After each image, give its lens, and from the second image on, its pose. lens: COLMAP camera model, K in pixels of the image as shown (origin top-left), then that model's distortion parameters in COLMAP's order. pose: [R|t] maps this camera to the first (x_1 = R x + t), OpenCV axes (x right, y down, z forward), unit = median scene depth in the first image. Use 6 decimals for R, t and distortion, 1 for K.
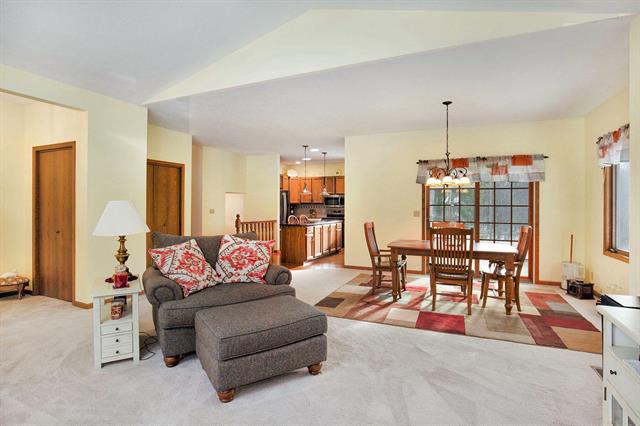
lens RADIAL K [[341.0, 0, 320.0], [0, 341.0, 213.0], [0, 0, 1]] dist [-0.001332, -0.000292]
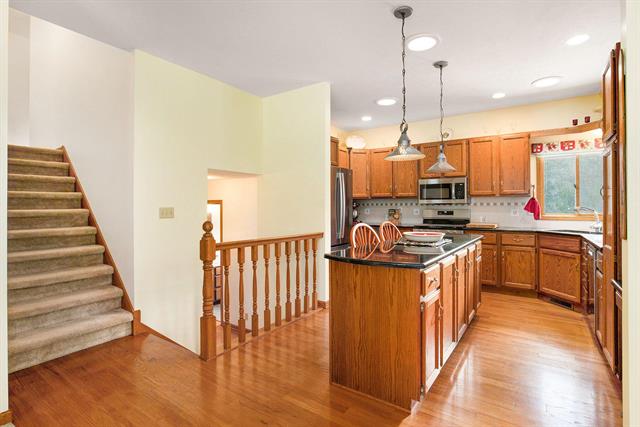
lens RADIAL K [[341.0, 0, 320.0], [0, 341.0, 213.5], [0, 0, 1]] dist [-0.001332, -0.000292]
pose [[0.987223, -0.003014, -0.159314, -0.058981], [0.002144, 0.999982, -0.005634, -0.001143], [0.159328, 0.005220, 0.987212, 0.537808]]
